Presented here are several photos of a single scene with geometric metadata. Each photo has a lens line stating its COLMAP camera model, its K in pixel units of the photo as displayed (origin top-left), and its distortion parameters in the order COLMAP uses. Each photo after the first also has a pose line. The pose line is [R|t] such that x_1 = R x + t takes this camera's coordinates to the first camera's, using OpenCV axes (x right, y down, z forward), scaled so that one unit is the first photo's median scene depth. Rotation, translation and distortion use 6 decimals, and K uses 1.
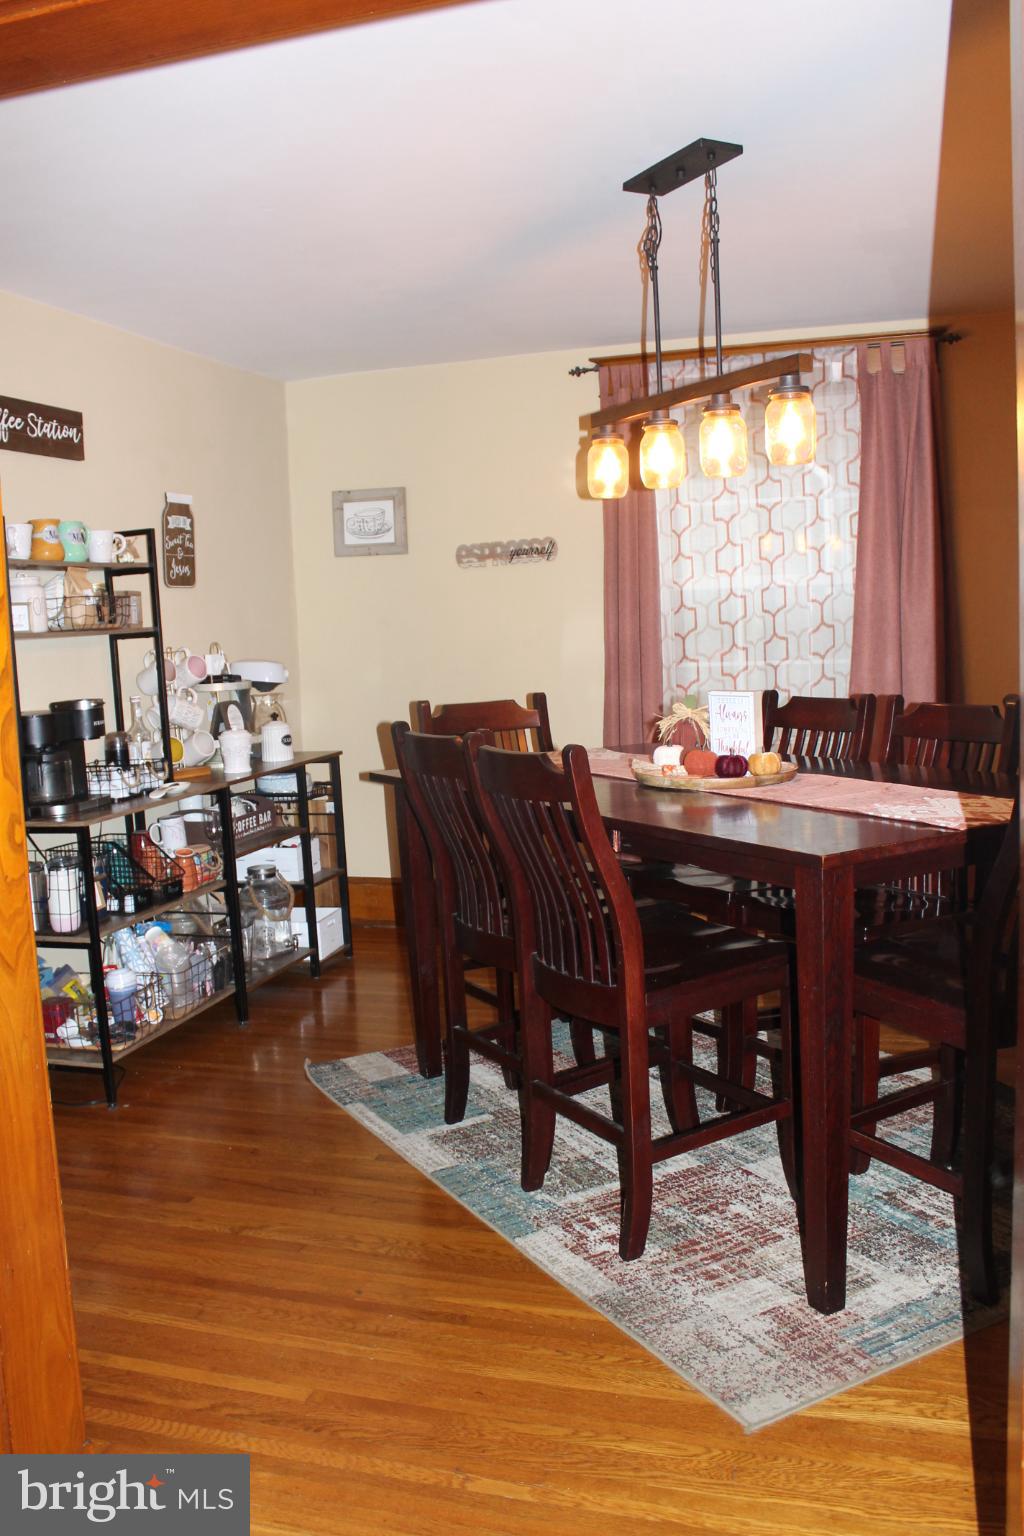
lens RADIAL K [[1302.0, 0, 503.3], [0, 1302.0, 766.8], [0, 0, 1]] dist [-0.166657, 0.154932]
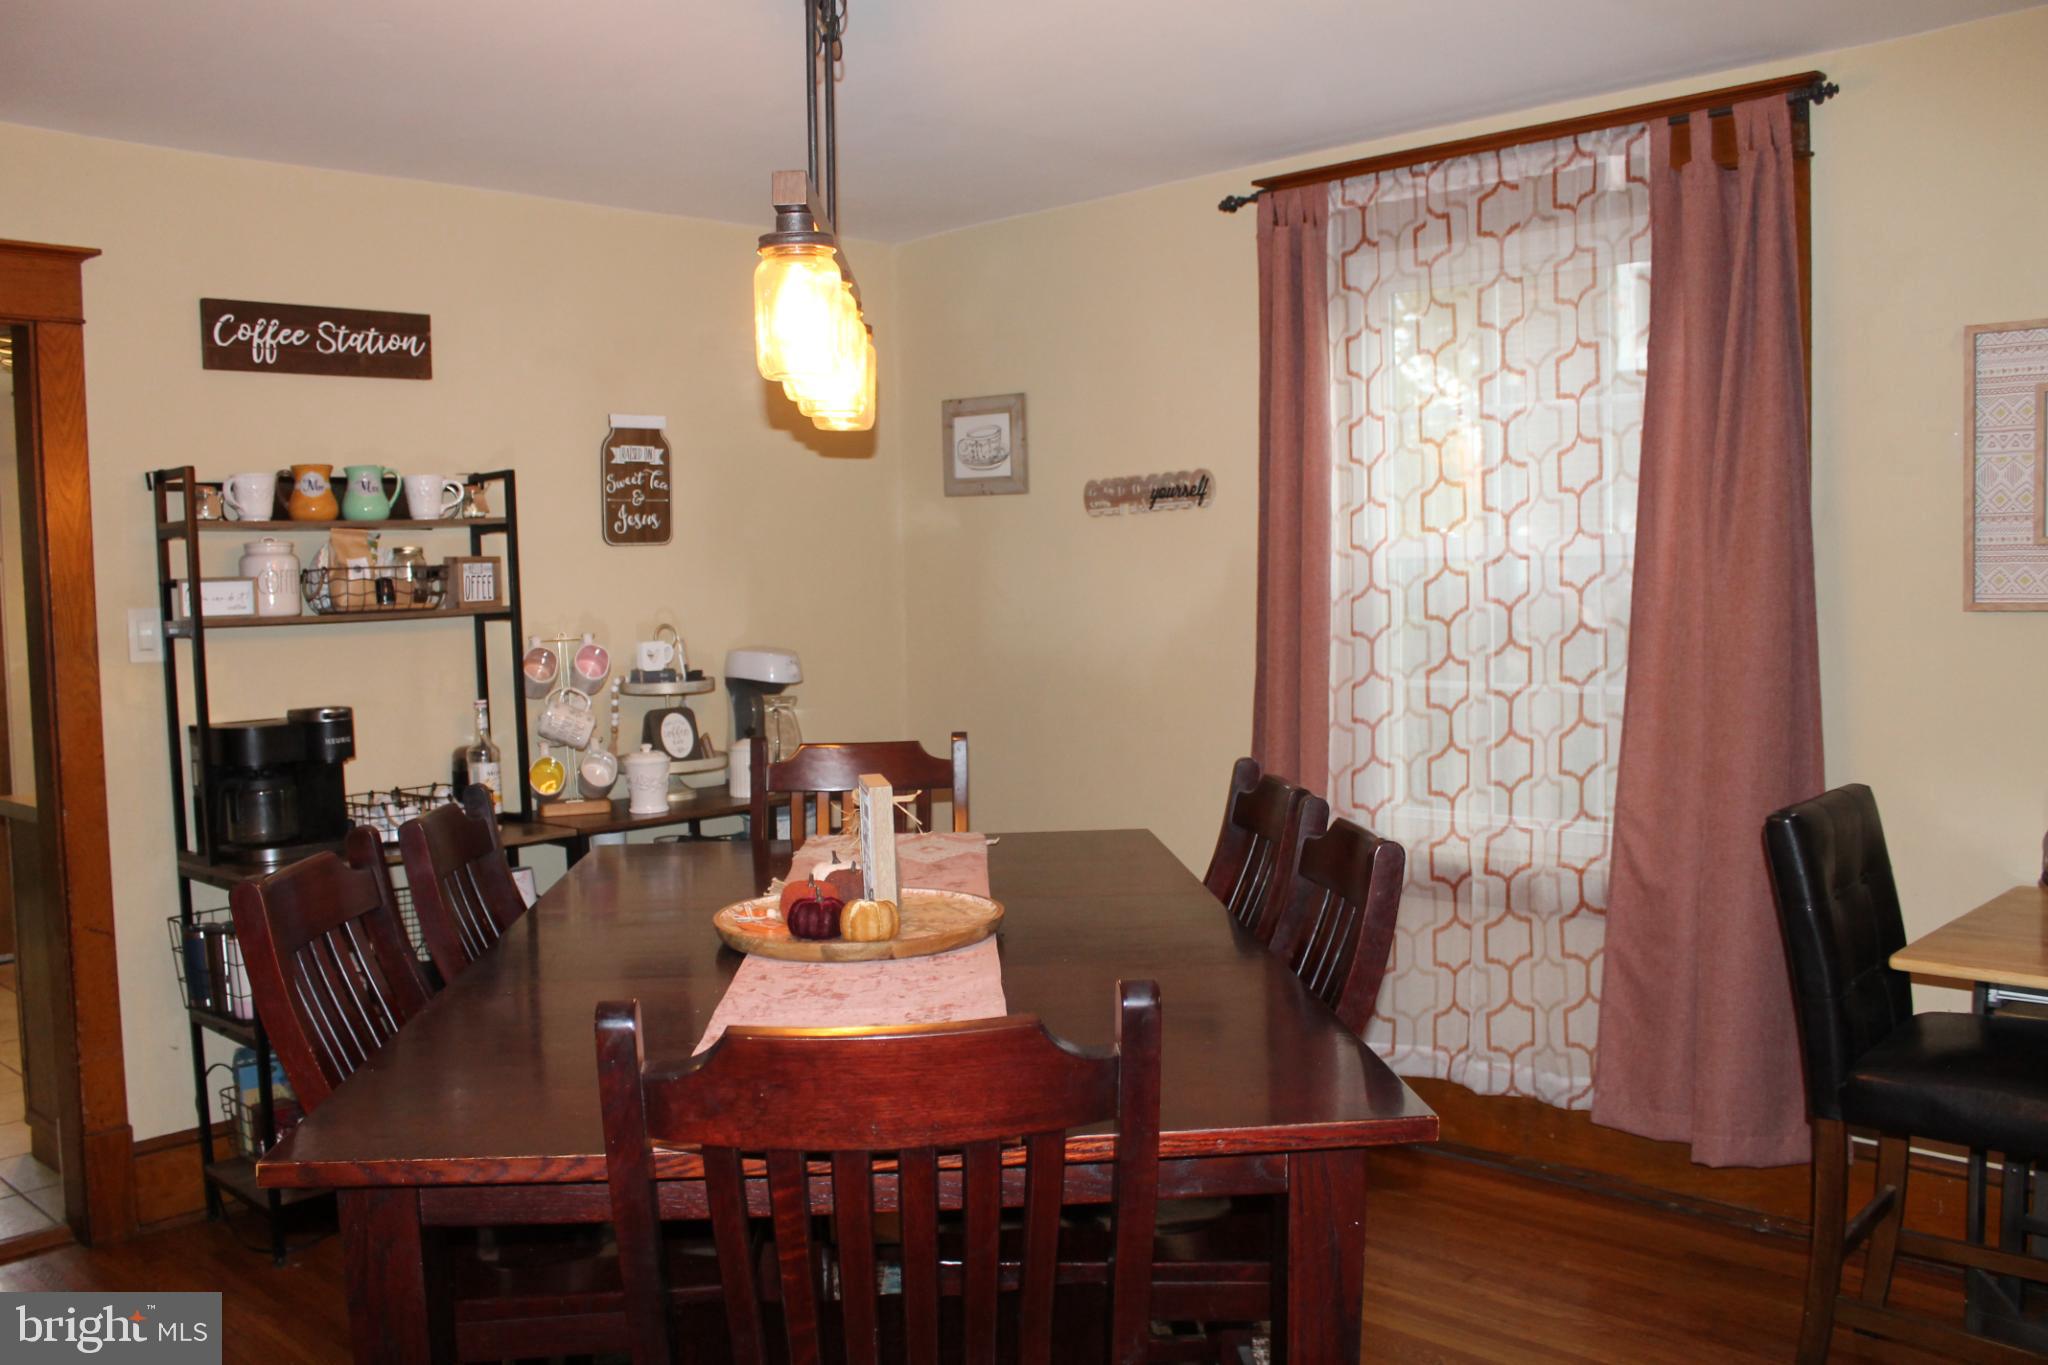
lens RADIAL K [[1736.0, 0, 1001.4], [0, 1736.0, 683.1], [0, 0, 1]] dist [-0.166657, 0.154932]
pose [[0.892600, 0.049834, -0.448087, 0.360641], [-0.063278, 0.997882, -0.015072, -0.060359], [0.446386, 0.041807, 0.893863, 0.232375]]
